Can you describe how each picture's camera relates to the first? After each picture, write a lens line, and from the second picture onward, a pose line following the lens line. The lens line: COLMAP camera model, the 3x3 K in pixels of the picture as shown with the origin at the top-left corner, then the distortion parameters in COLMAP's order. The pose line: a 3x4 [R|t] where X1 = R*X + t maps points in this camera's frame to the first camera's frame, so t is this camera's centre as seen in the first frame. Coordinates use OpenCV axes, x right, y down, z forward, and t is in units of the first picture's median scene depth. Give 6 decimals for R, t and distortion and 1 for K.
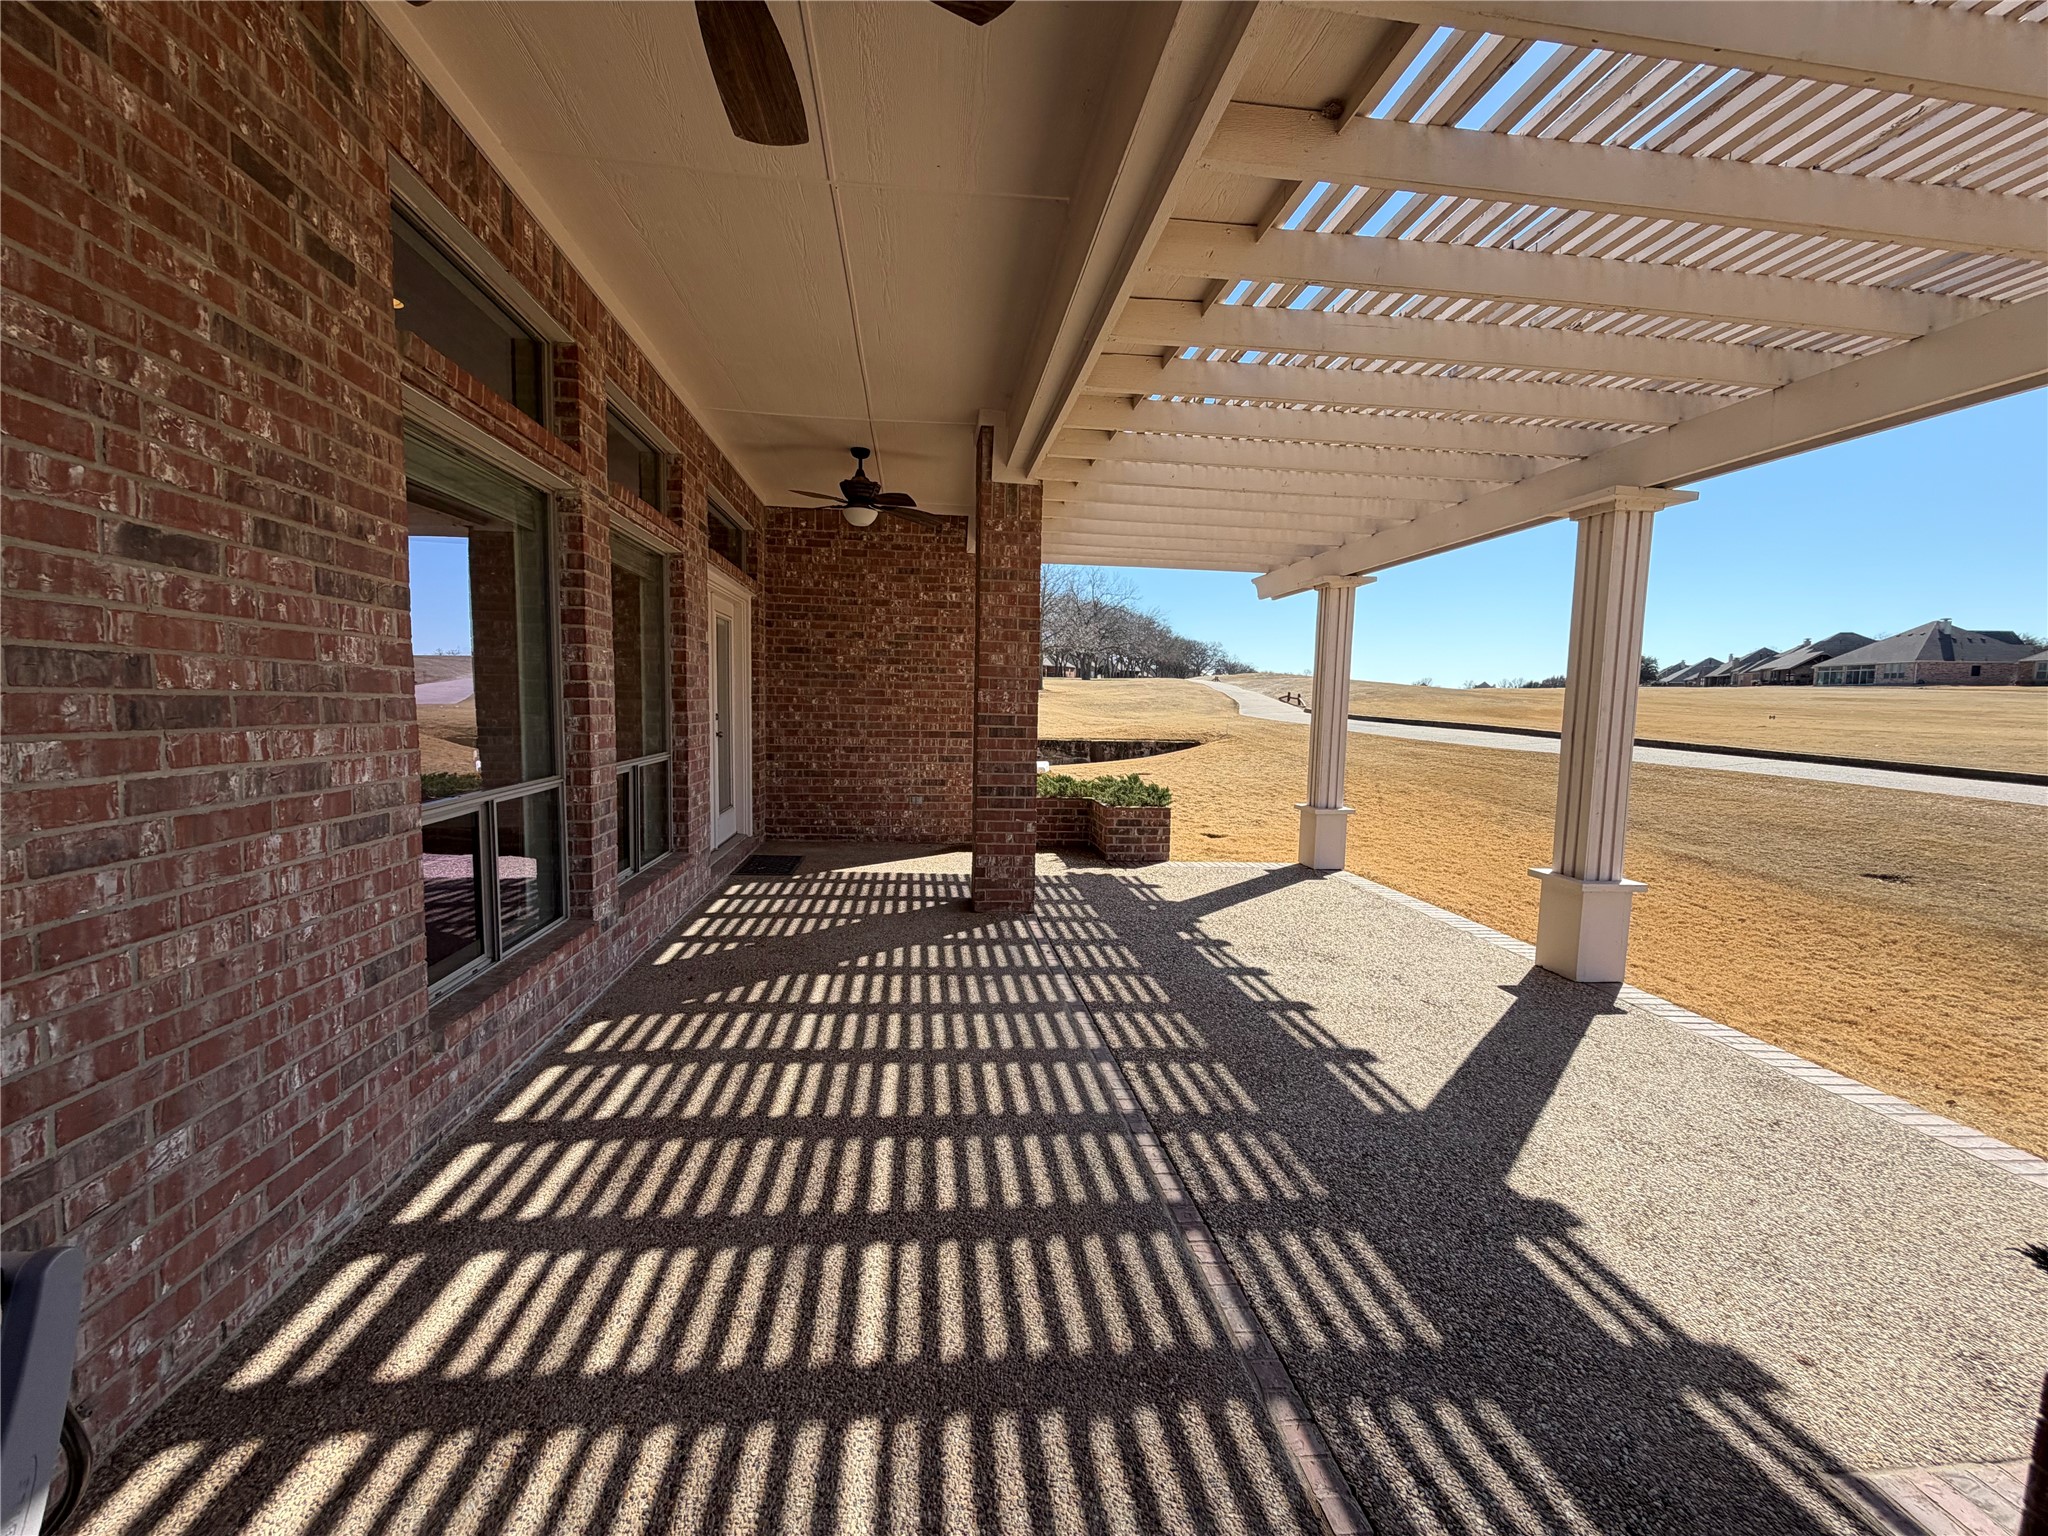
lens RADIAL K [[816.4, 0, 1028.0], [0, 816.4, 768.3], [0, 0, 1]] dist [0.001814, -0.000249]
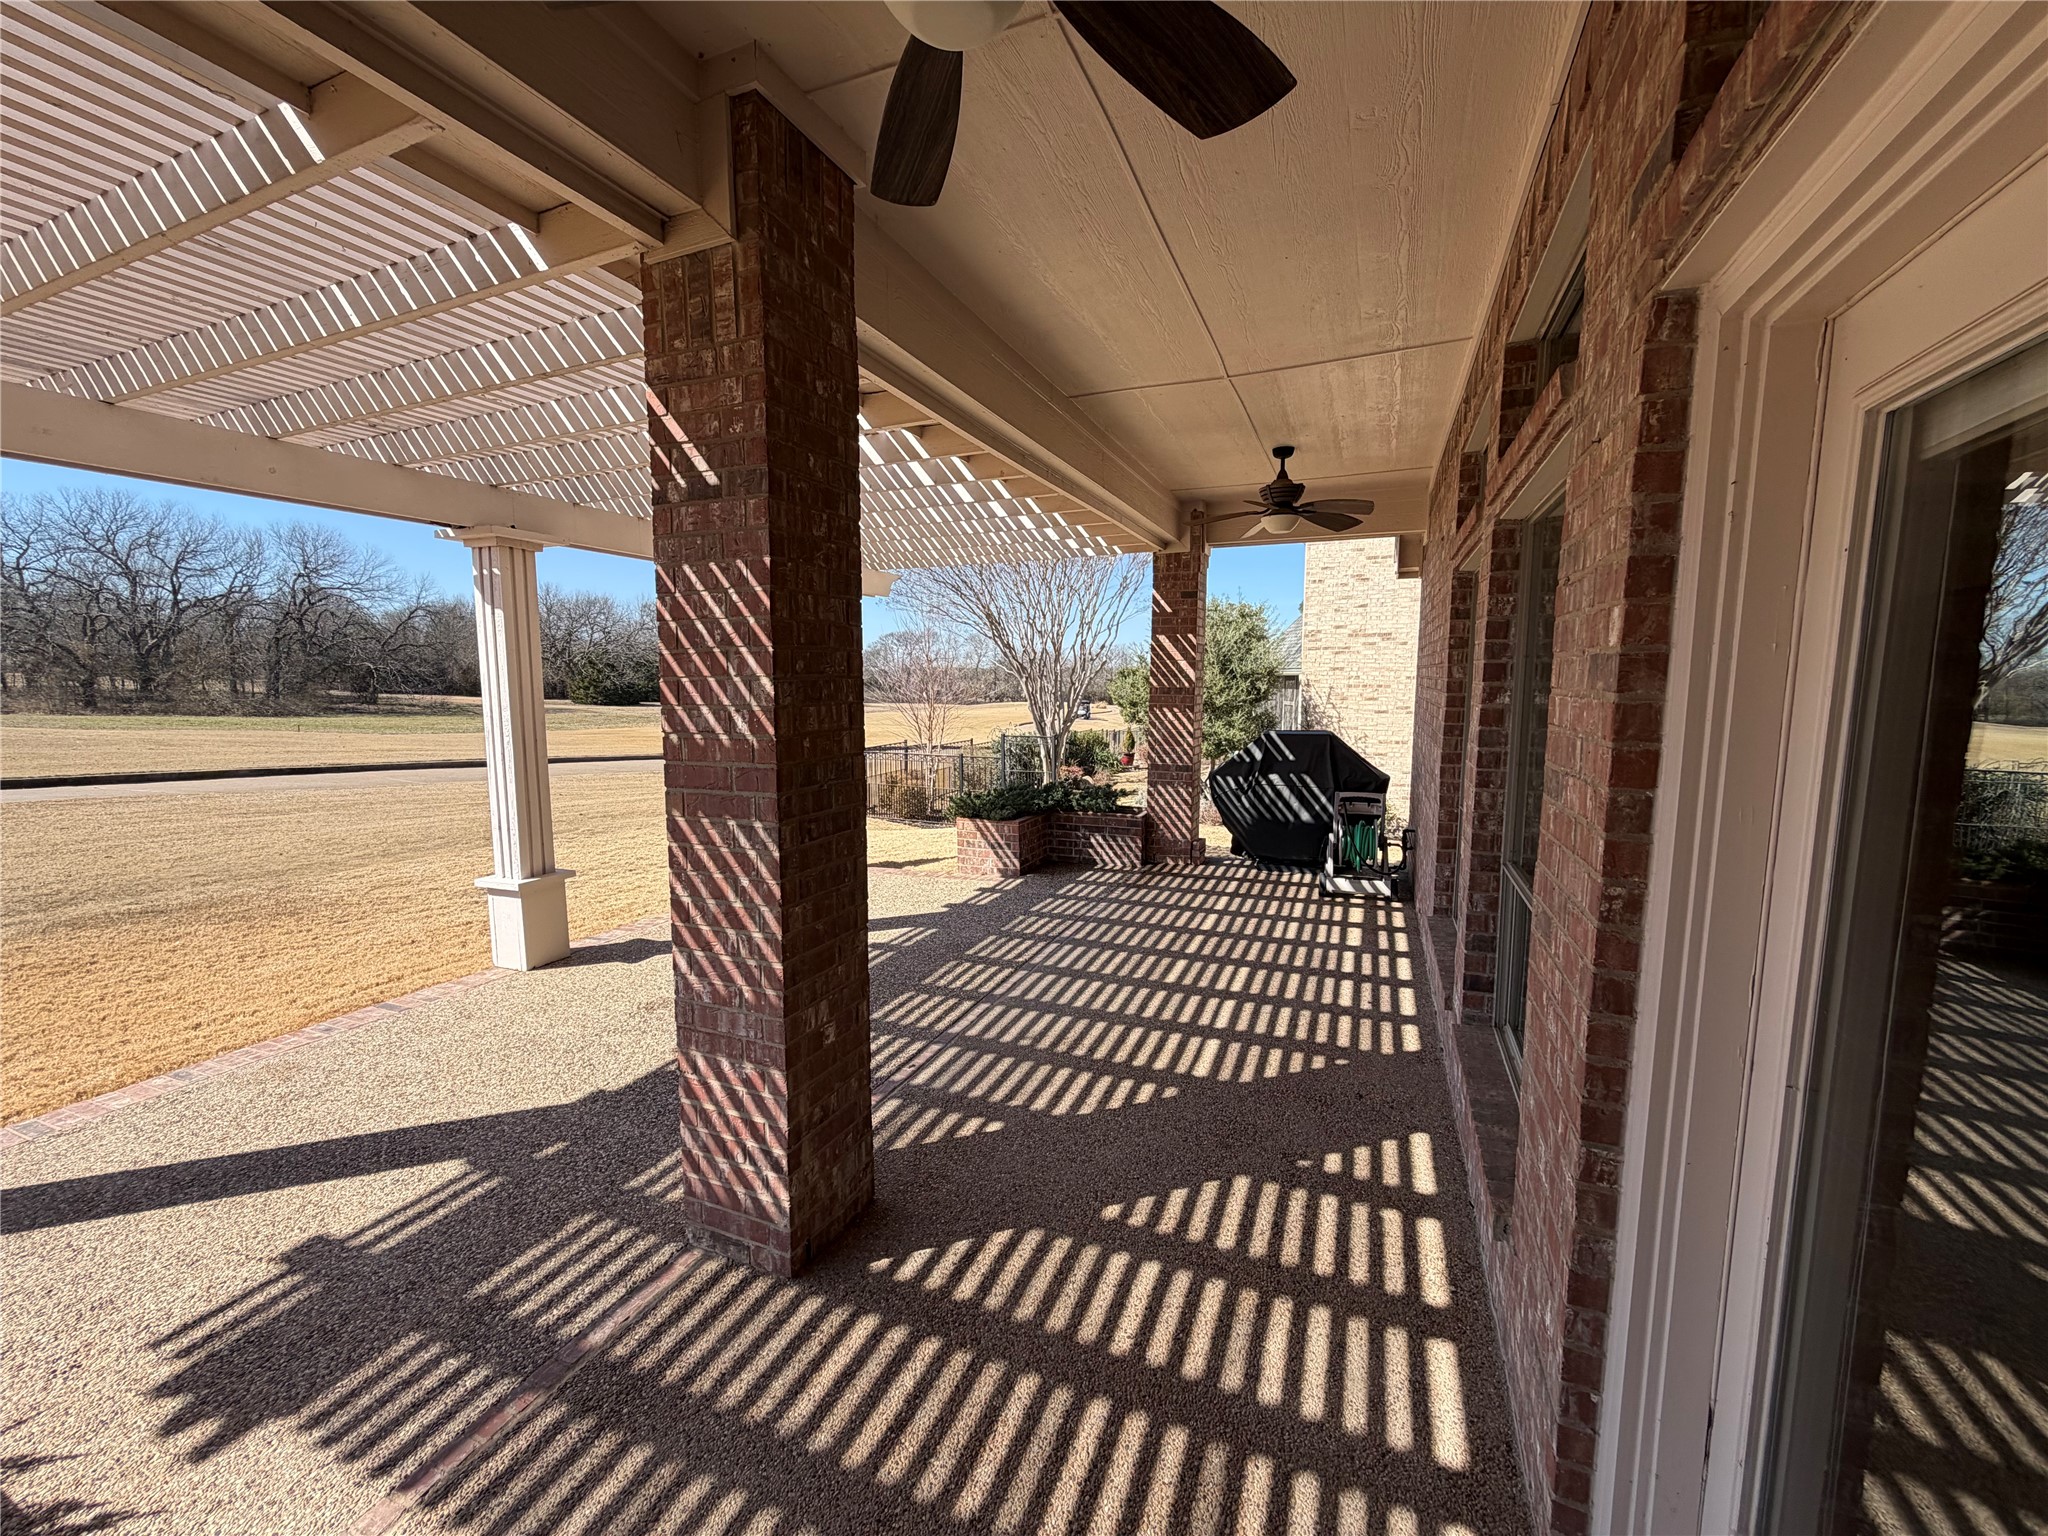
lens RADIAL K [[816.4, 0, 1030.0], [0, 816.4, 771.1], [0, 0, 1]] dist [0.001814, -0.000249]
pose [[-0.864414, -0.077137, 0.496829, -0.496312], [0.024598, 0.980489, 0.195028, -0.226463], [-0.502179, 0.180806, -0.845651, 1.753821]]
